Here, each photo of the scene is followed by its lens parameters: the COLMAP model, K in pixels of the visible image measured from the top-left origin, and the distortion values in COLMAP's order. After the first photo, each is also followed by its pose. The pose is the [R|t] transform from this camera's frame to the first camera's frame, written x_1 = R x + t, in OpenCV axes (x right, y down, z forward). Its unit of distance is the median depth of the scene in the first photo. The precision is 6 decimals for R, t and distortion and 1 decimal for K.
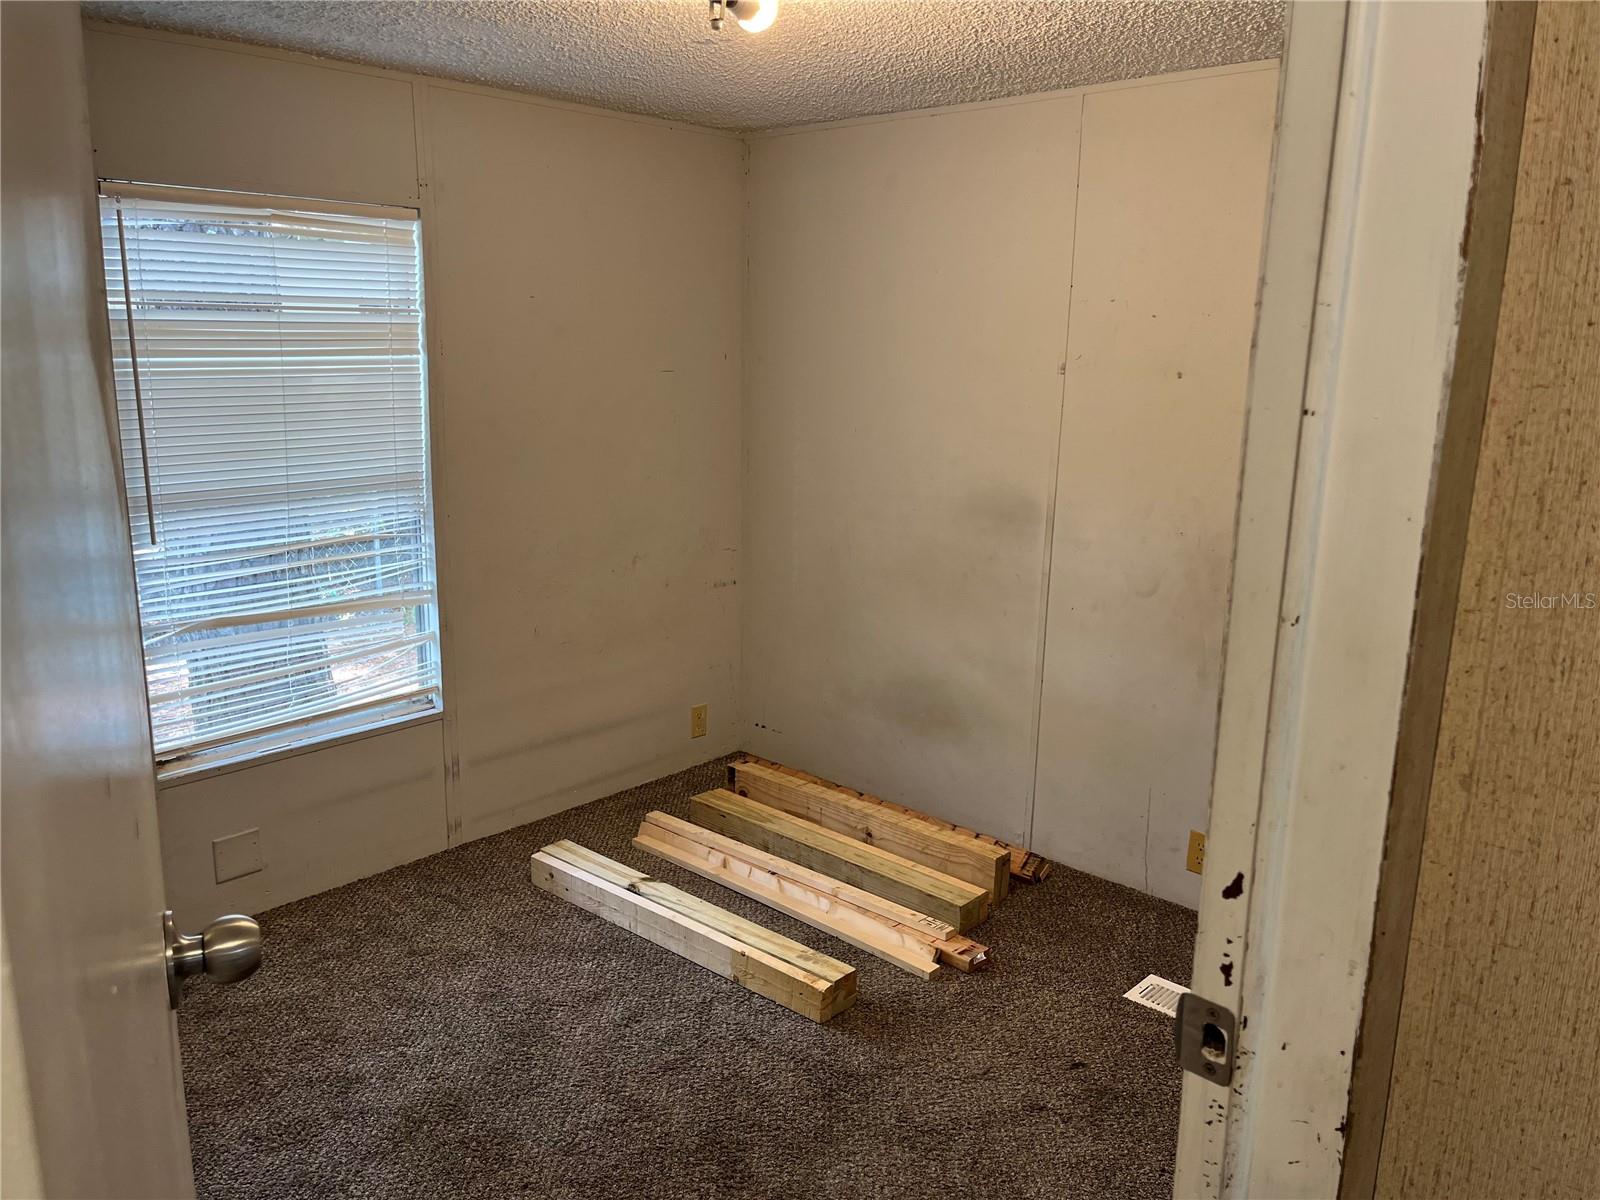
lens RADIAL K [[1211.9, 0, 803.9], [0, 1211.9, 600.5], [0, 0, 1]] dist [0.061986, -0.063611]
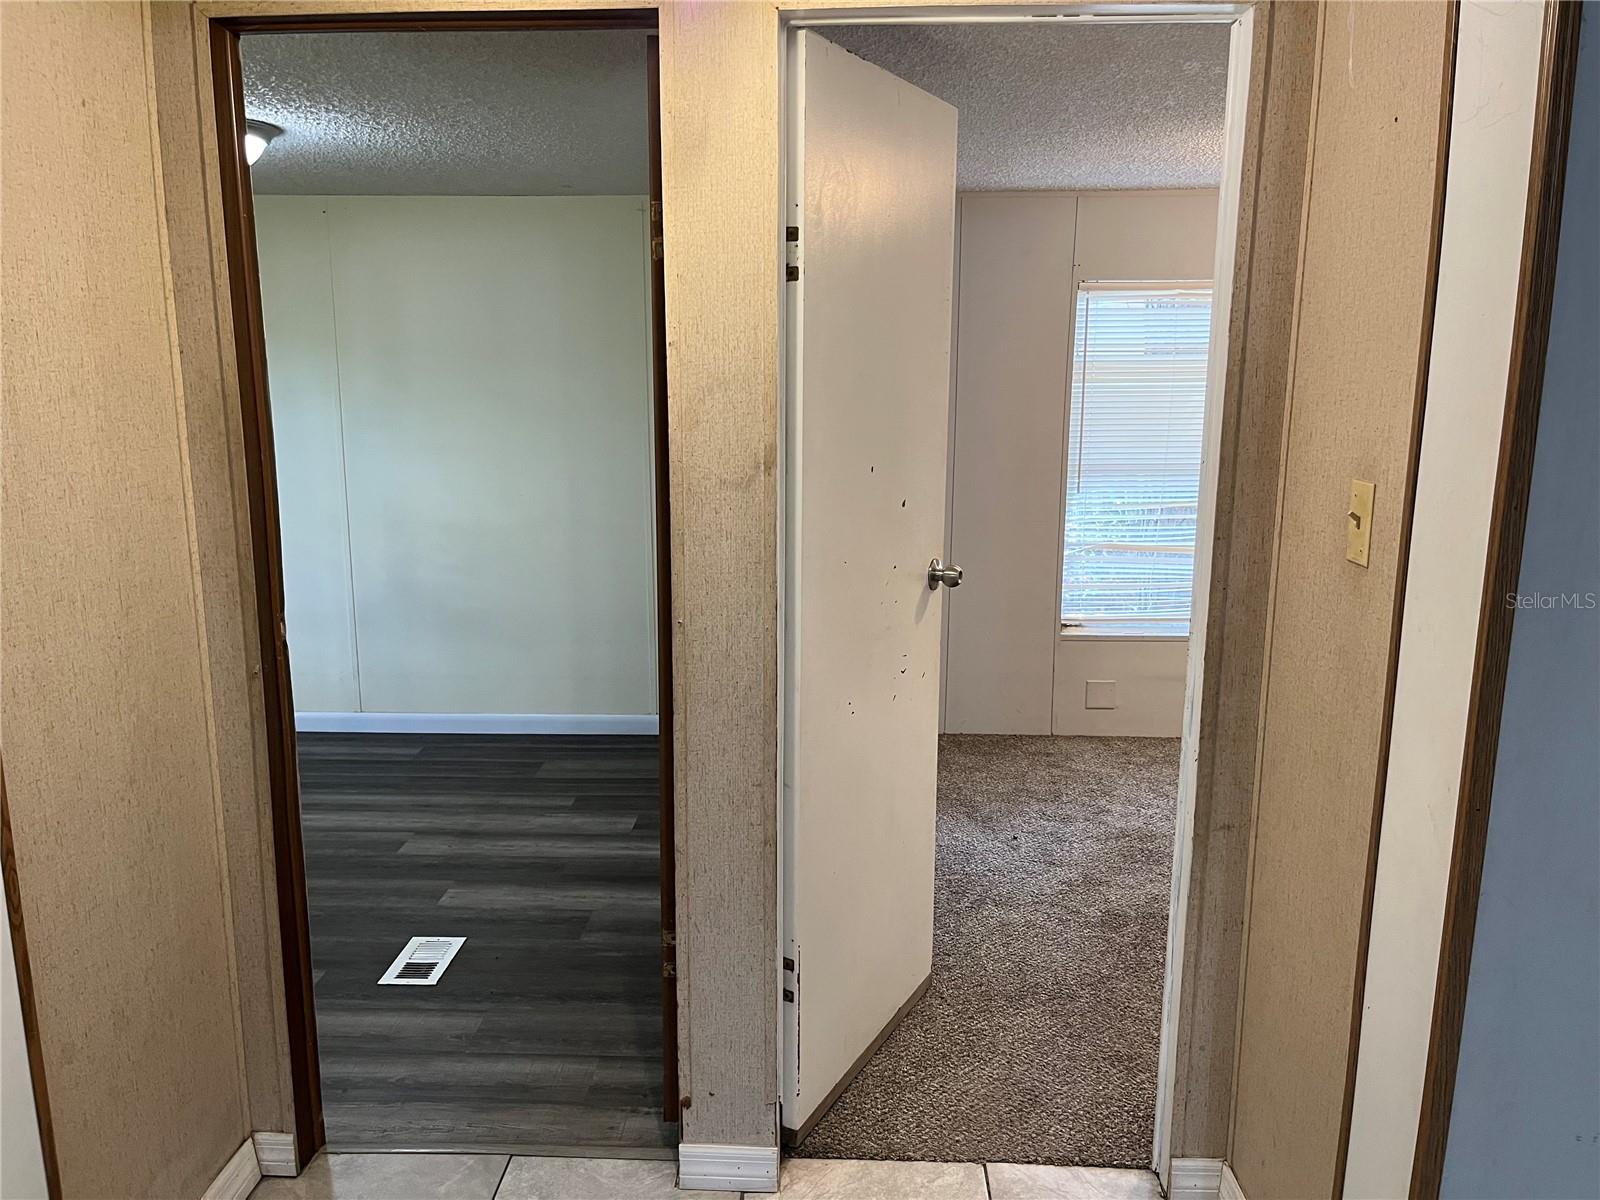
lens RADIAL K [[1211.9, 0, 783.4], [0, 1211.9, 603.9], [0, 0, 1]] dist [0.061986, -0.063611]
pose [[0.634586, 0.133174, -0.761292, 0.466315], [-0.156827, 0.986738, 0.041886, 0.089895], [0.756774, 0.092811, 0.647055, -0.346914]]
